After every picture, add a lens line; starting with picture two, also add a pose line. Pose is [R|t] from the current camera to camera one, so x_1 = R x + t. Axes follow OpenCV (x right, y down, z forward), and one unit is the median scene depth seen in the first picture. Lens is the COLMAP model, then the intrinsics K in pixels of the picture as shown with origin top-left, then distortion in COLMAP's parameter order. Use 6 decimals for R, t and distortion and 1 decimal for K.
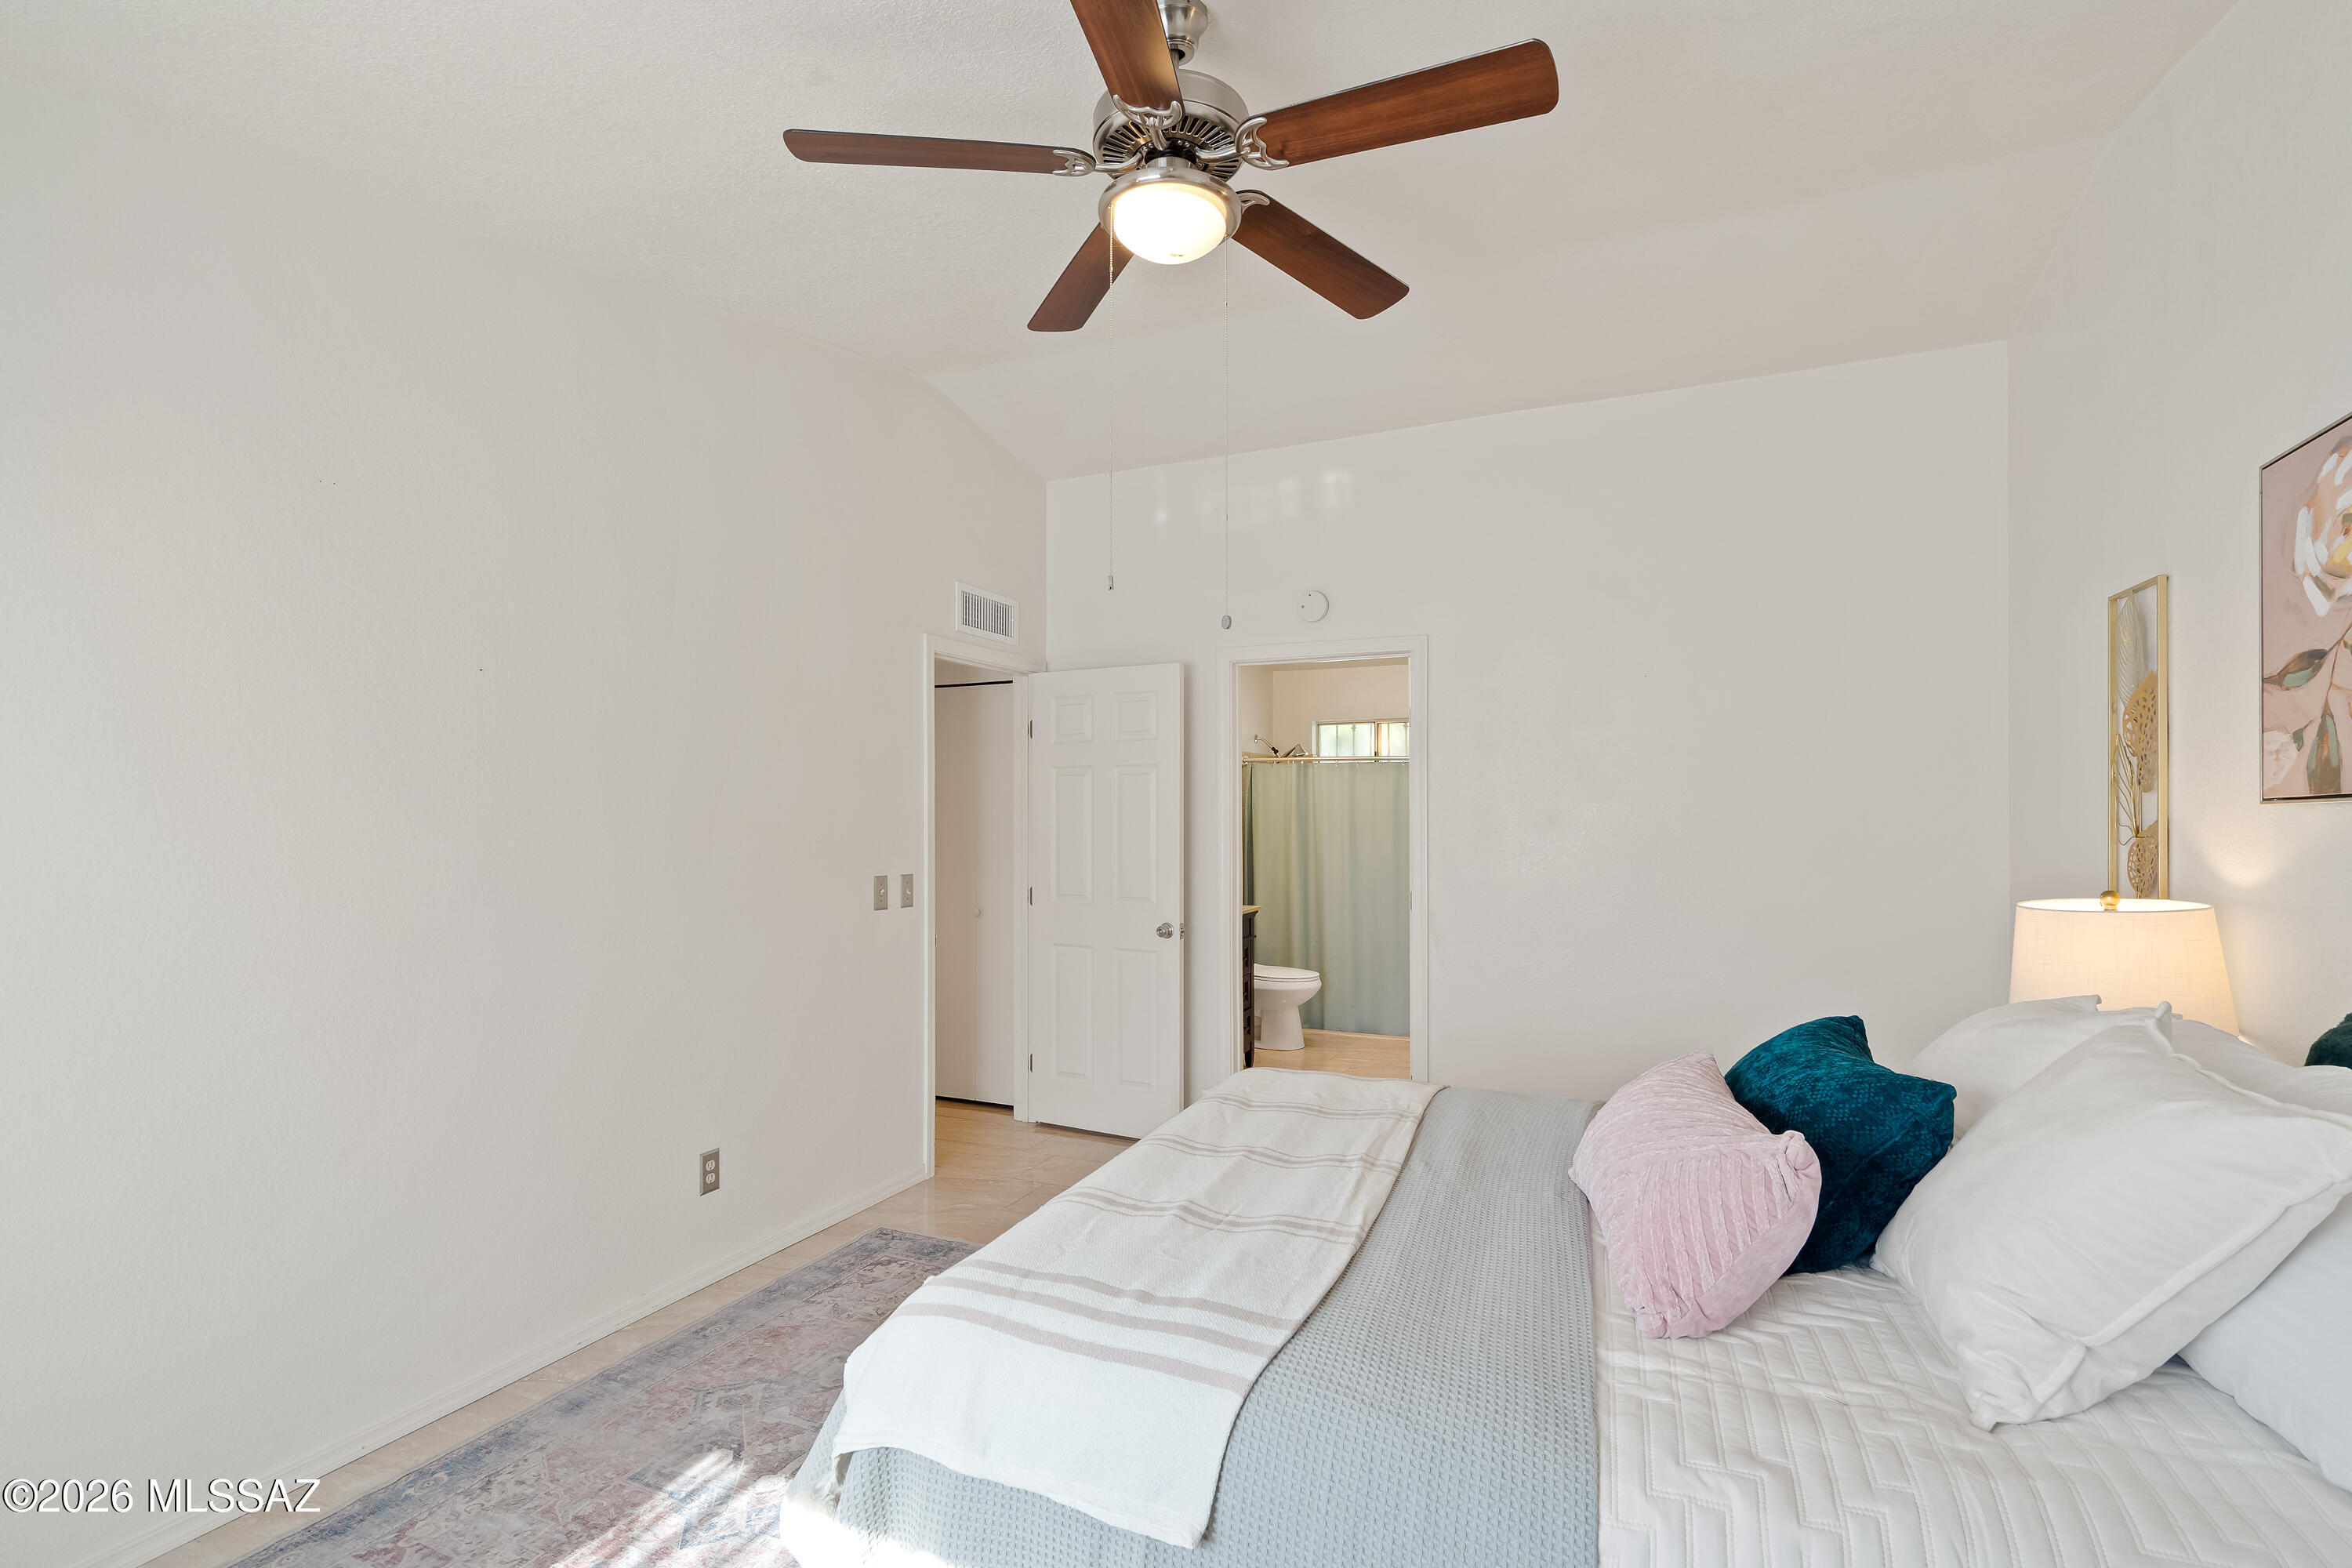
lens RADIAL K [[1091.4, 0, 1168.9], [0, 1091.4, 795.2], [0, 0, 1]] dist [0.000495, 0.000515]
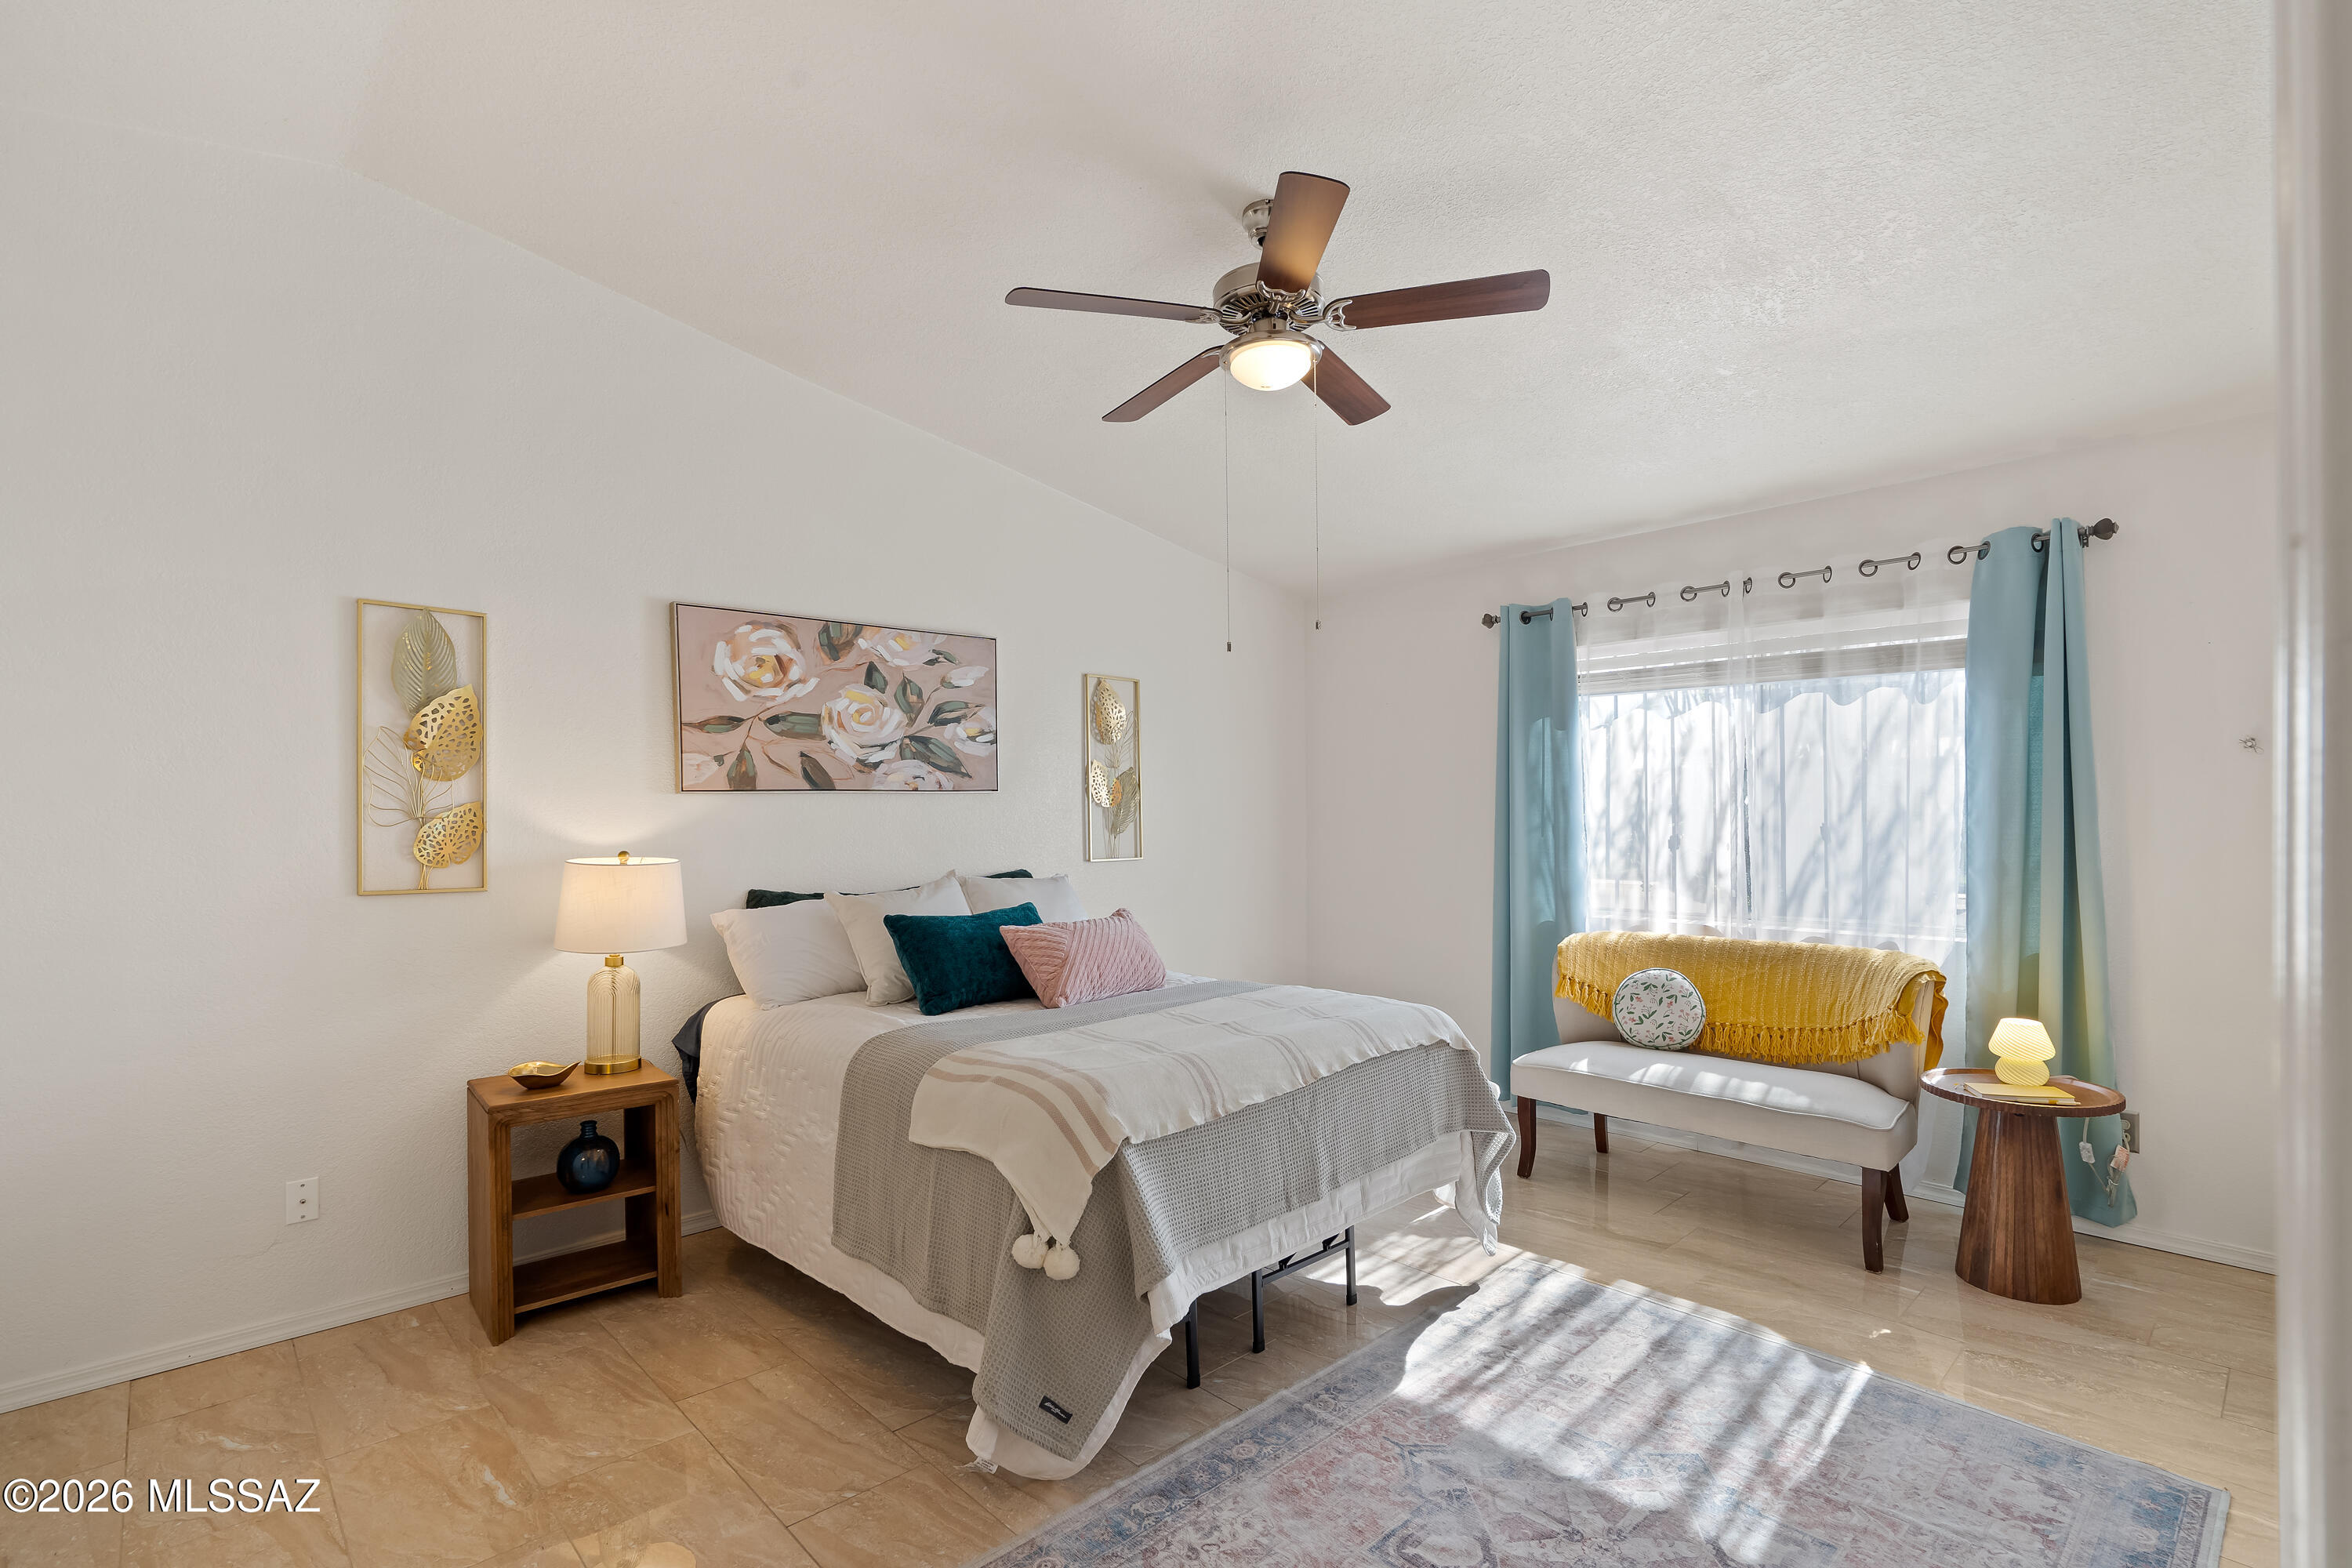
lens RADIAL K [[1091.4, 0, 1168.9], [0, 1091.4, 795.2], [0, 0, 1]] dist [0.000495, 0.000515]
pose [[-0.926159, 0.018083, 0.376699, -0.425979], [0.007648, 0.999545, -0.029179, 0.073088], [-0.377055, -0.024143, -0.925876, 2.482221]]
